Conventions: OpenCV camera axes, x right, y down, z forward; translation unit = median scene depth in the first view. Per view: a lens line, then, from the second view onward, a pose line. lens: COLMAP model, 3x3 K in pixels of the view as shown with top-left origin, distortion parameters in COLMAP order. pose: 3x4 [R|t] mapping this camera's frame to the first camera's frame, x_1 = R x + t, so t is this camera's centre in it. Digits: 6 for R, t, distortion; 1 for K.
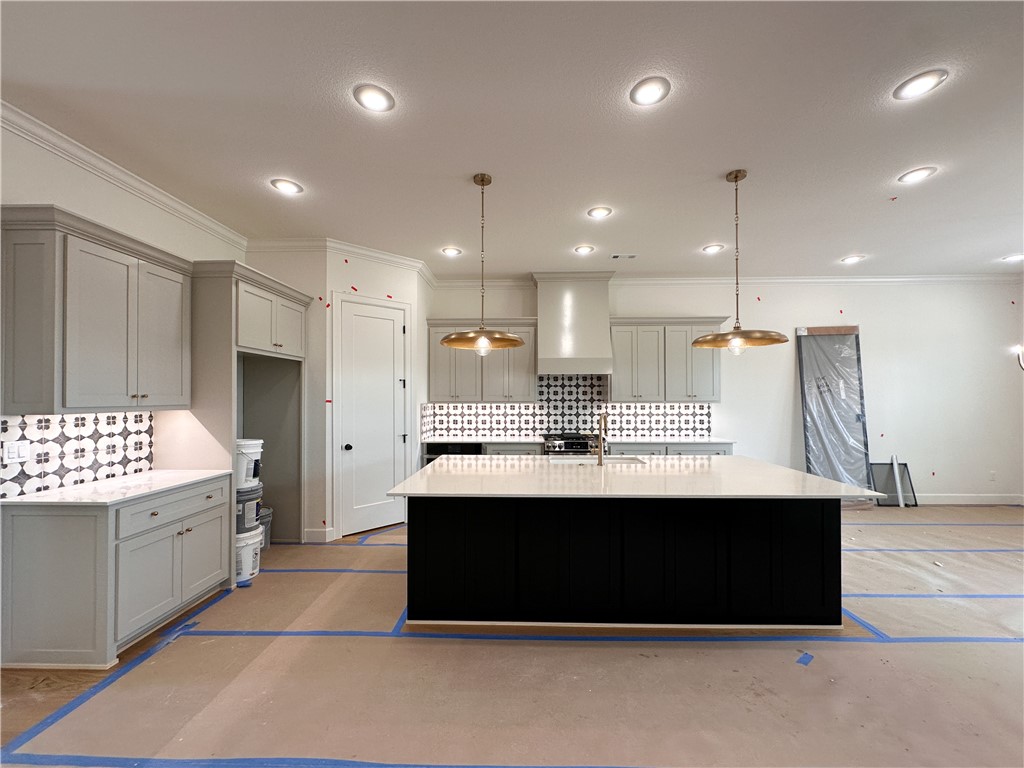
lens RADIAL K [[411.1, 0, 509.9], [0, 411.1, 394.4], [0, 0, 1]] dist [-0.001765, -0.000239]
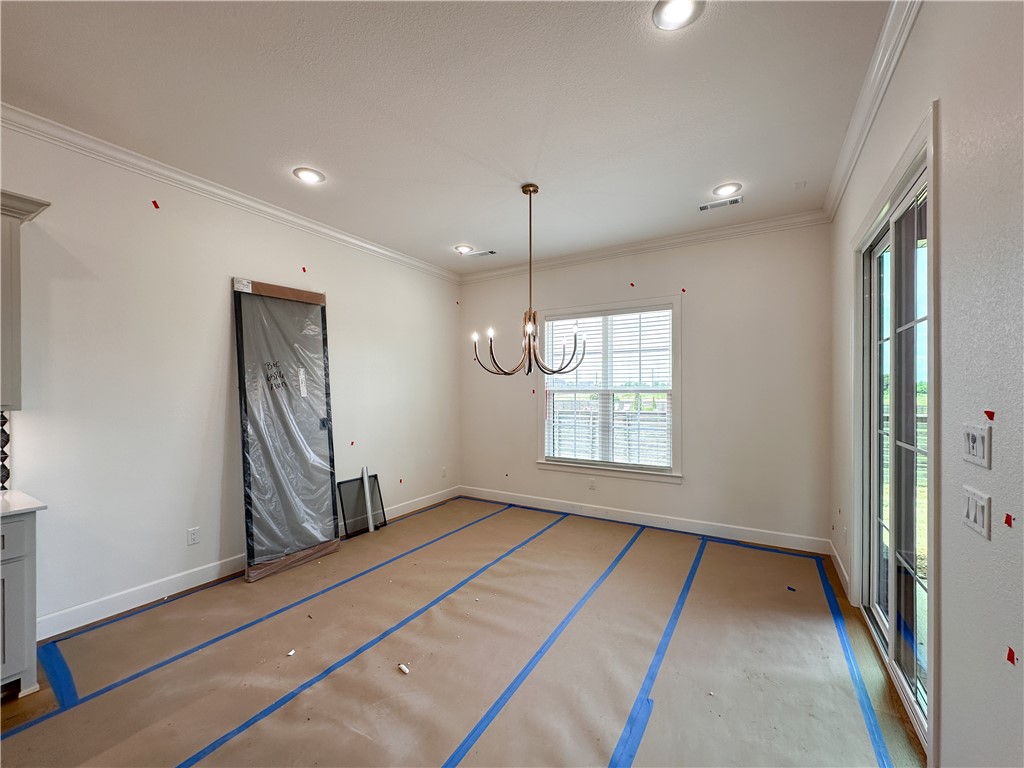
lens RADIAL K [[411.1, 0, 517.0], [0, 411.1, 385.6], [0, 0, 1]] dist [-0.001765, -0.000239]
pose [[0.476866, 0.008986, 0.878930, 0.383012], [-0.004110, 0.999960, -0.007993, -0.003643], [-0.878966, 0.000199, 0.476884, 0.367088]]
